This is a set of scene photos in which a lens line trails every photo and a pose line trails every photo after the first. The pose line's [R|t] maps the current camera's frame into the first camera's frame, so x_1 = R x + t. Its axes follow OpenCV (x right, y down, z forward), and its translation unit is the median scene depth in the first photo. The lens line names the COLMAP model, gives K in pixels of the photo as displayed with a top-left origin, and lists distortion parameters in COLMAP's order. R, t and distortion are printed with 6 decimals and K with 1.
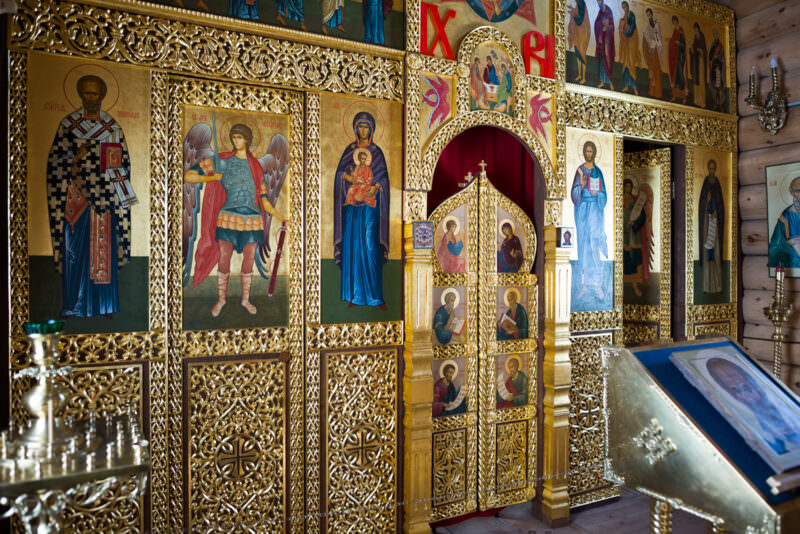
lens RADIAL K [[555.1, 0, 404.6], [0, 555.1, 265.4], [0, 0, 1]] dist [-0.047093, 0.024525]
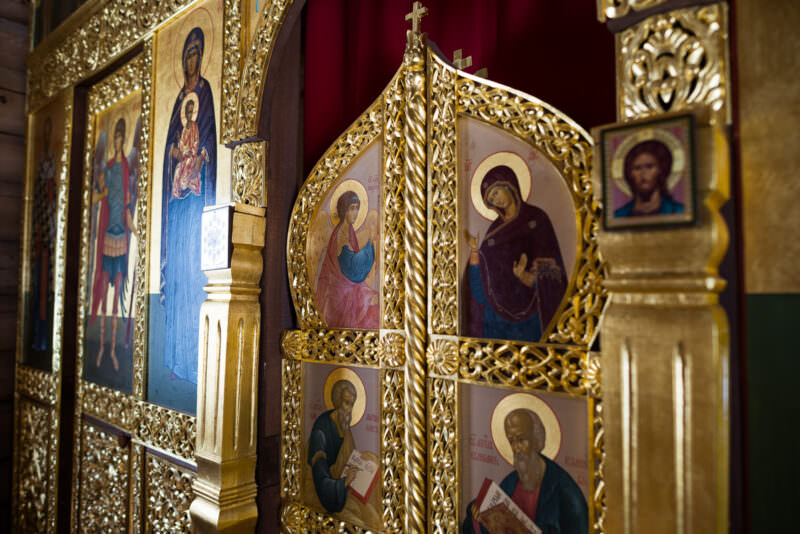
lens RADIAL K [[555.1, 0, 397.6], [0, 555.1, 268.1], [0, 0, 1]] dist [-0.047093, 0.024525]
pose [[0.388118, -0.049928, -0.920256, 0.447949], [-0.010794, 0.998217, -0.058710, -0.006311], [0.921547, 0.032720, 0.386887, 0.878163]]
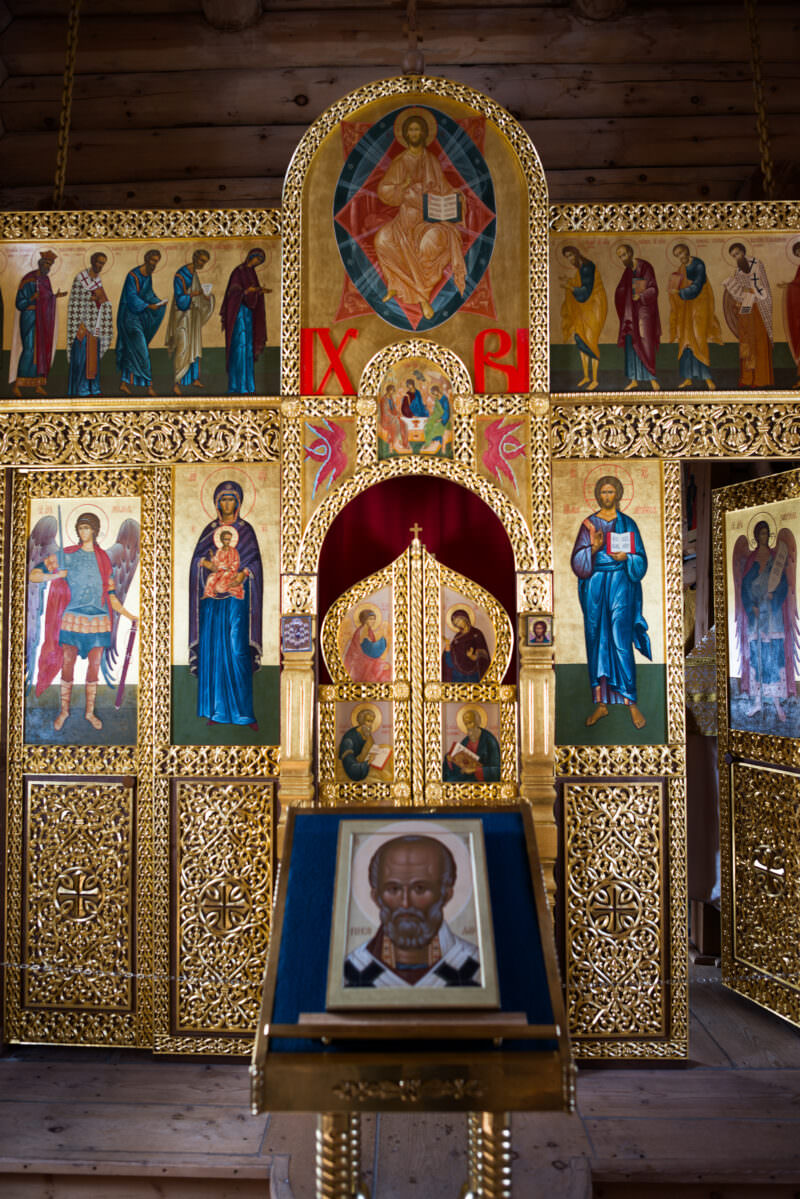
lens RADIAL K [[832.0, 0, 410.0], [0, 832.0, 593.4], [0, 0, 1]] dist [-0.047093, 0.024525]
pose [[0.886779, -0.029714, -0.461238, 0.633735], [0.003929, 0.998380, -0.056765, -0.040649], [0.462177, 0.048526, 0.885459, 0.058089]]
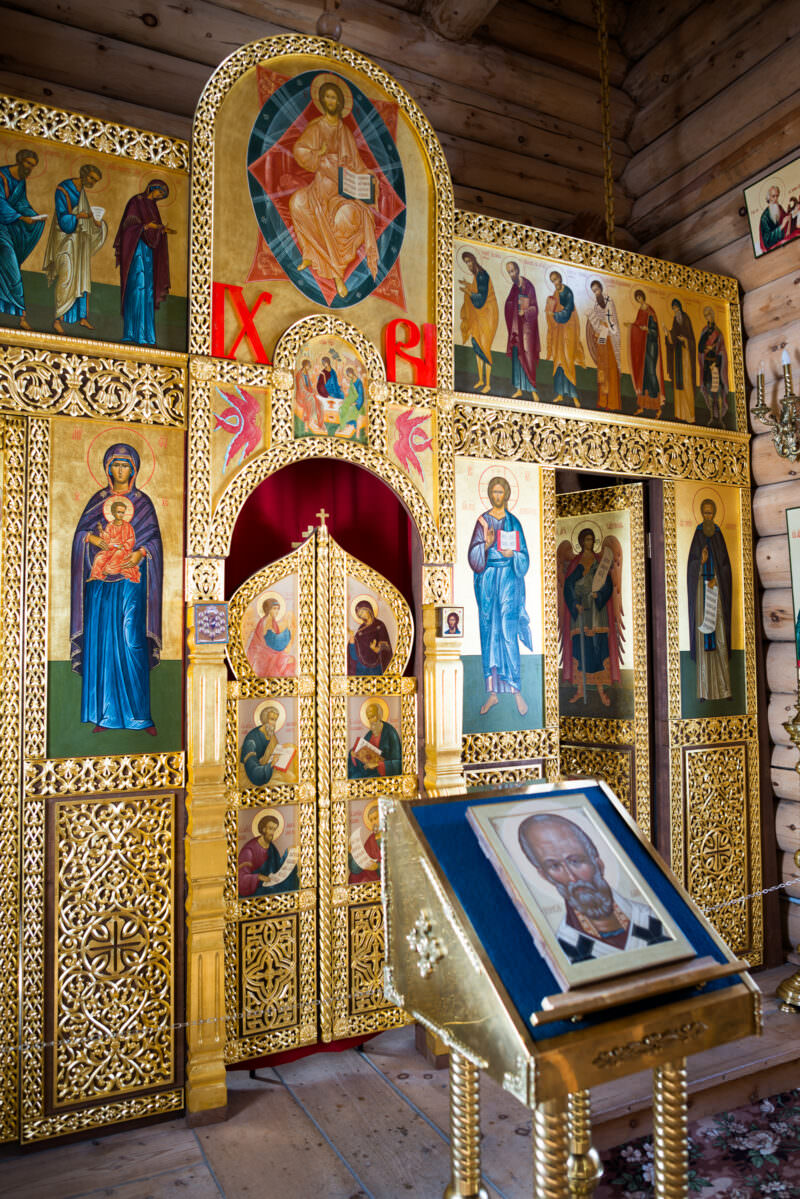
lens RADIAL K [[832.0, 0, 398.1], [0, 832.0, 598.4], [0, 0, 1]] dist [-0.047093, 0.024525]
pose [[0.999927, -0.009465, -0.007481, 0.243567], [0.009012, 0.998255, -0.058360, -0.021911], [0.008020, 0.058288, 0.998268, -0.002707]]
